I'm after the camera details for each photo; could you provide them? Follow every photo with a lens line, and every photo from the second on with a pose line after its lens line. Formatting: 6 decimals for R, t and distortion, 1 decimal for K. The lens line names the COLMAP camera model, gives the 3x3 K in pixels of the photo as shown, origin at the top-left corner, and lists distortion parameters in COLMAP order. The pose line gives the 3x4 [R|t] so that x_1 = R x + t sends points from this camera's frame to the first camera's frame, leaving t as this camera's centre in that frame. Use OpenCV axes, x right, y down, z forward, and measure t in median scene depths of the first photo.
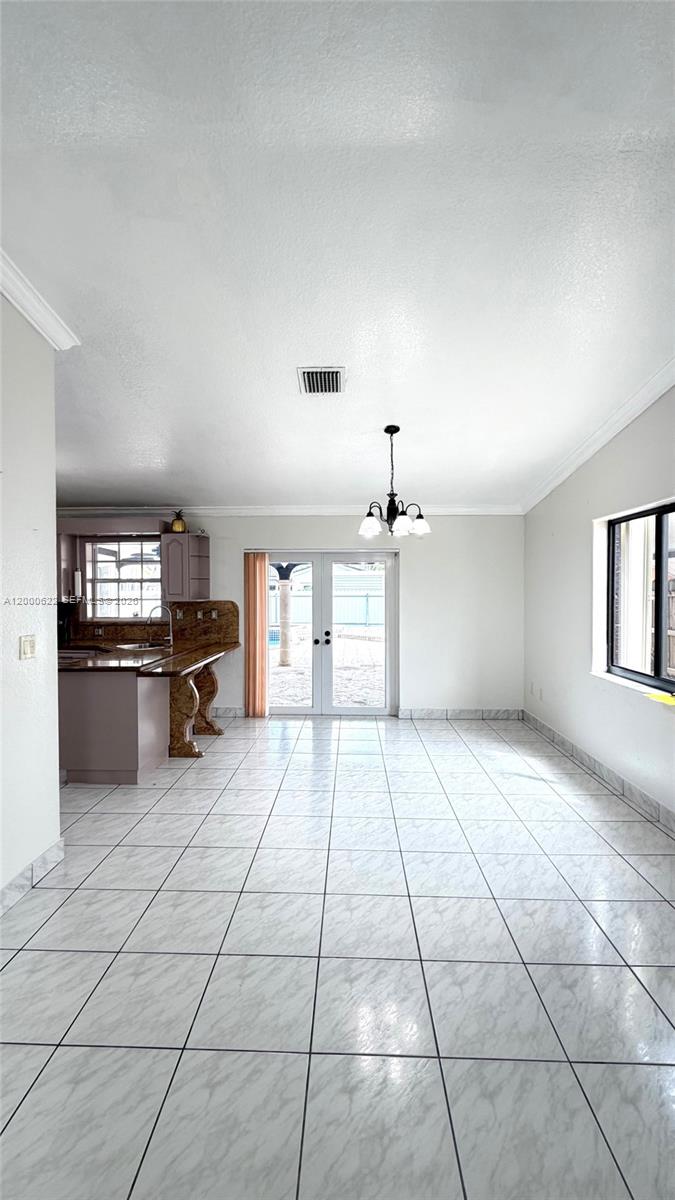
lens RADIAL K [[479.5, 0, 335.6], [0, 479.5, 599.0], [0, 0, 1]] dist [0.000792, -0.000518]
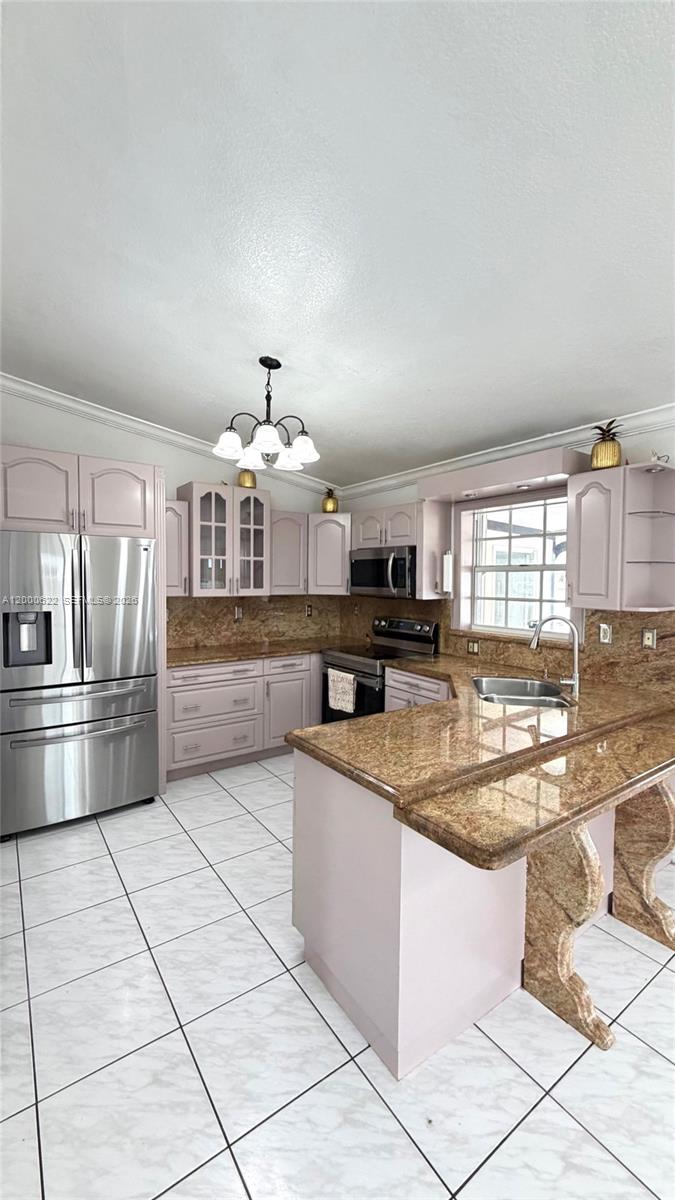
lens RADIAL K [[479.5, 0, 339.8], [0, 479.5, 596.8], [0, 0, 1]] dist [0.000792, -0.000518]
pose [[0.606386, 0.038058, -0.794259, -0.291588], [-0.025770, 0.999270, 0.028207, -0.043636], [0.794752, 0.003364, 0.606924, 1.455673]]
